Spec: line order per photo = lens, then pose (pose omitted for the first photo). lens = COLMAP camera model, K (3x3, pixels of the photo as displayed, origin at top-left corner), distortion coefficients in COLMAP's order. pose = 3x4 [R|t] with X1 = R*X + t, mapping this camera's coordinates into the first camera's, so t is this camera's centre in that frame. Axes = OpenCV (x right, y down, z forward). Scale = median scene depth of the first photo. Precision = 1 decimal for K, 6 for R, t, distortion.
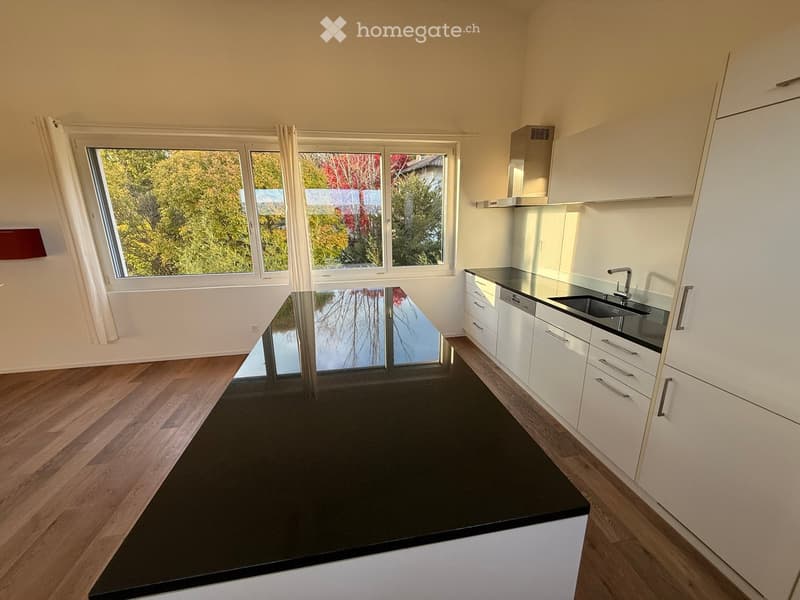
lens RADIAL K [[318.5, 0, 400.0], [0, 318.5, 300.0], [0, 0, 1]] dist [-0.001147, -0.000756]
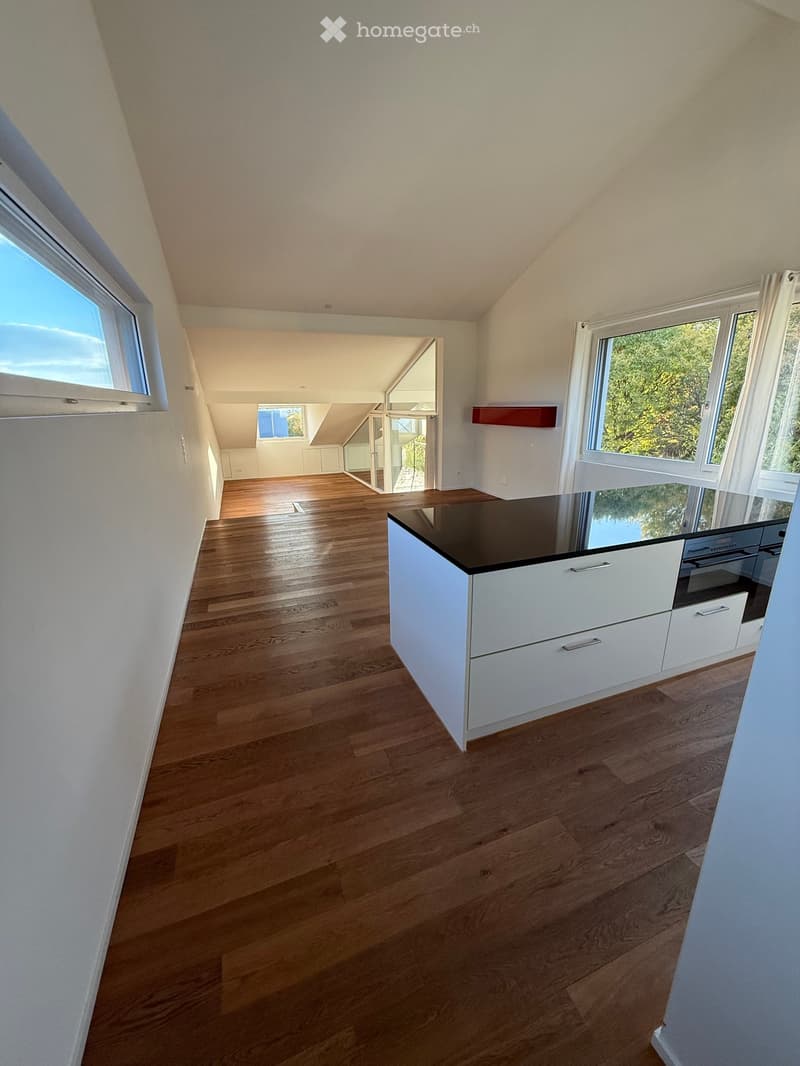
lens RADIAL K [[424.5, 0, 402.2], [0, 424.5, 528.7], [0, 0, 1]] dist [-0.001147, -0.000756]
pose [[0.189233, 0.280707, -0.940954, 0.589757], [-0.229273, 0.944411, 0.235630, -0.006457], [0.954791, 0.171146, 0.243072, 0.009569]]
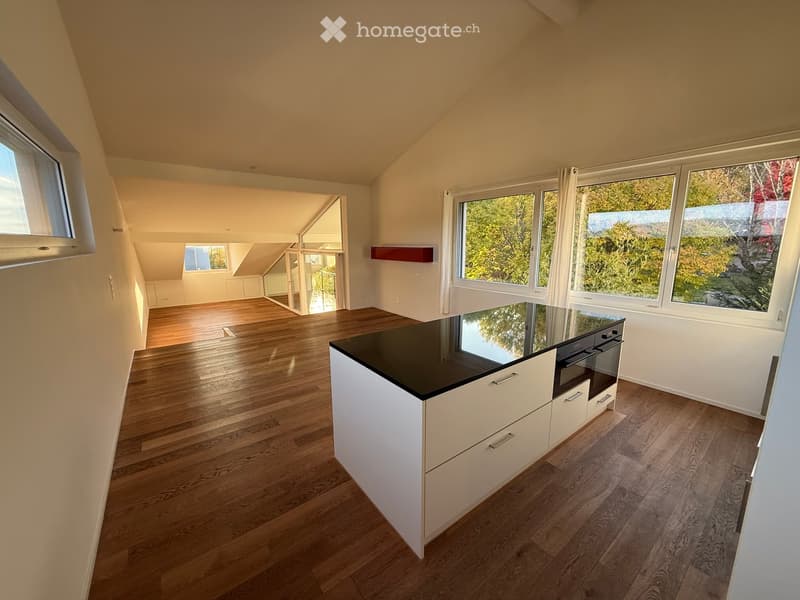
lens RADIAL K [[318.5, 0, 400.0], [0, 318.5, 300.0], [0, 0, 1]] dist [-0.001147, -0.000756]
pose [[0.454256, 0.166022, -0.875265, 0.489752], [-0.217450, 0.973428, 0.071787, -0.012197], [0.863925, 0.157717, 0.478287, -0.038891]]
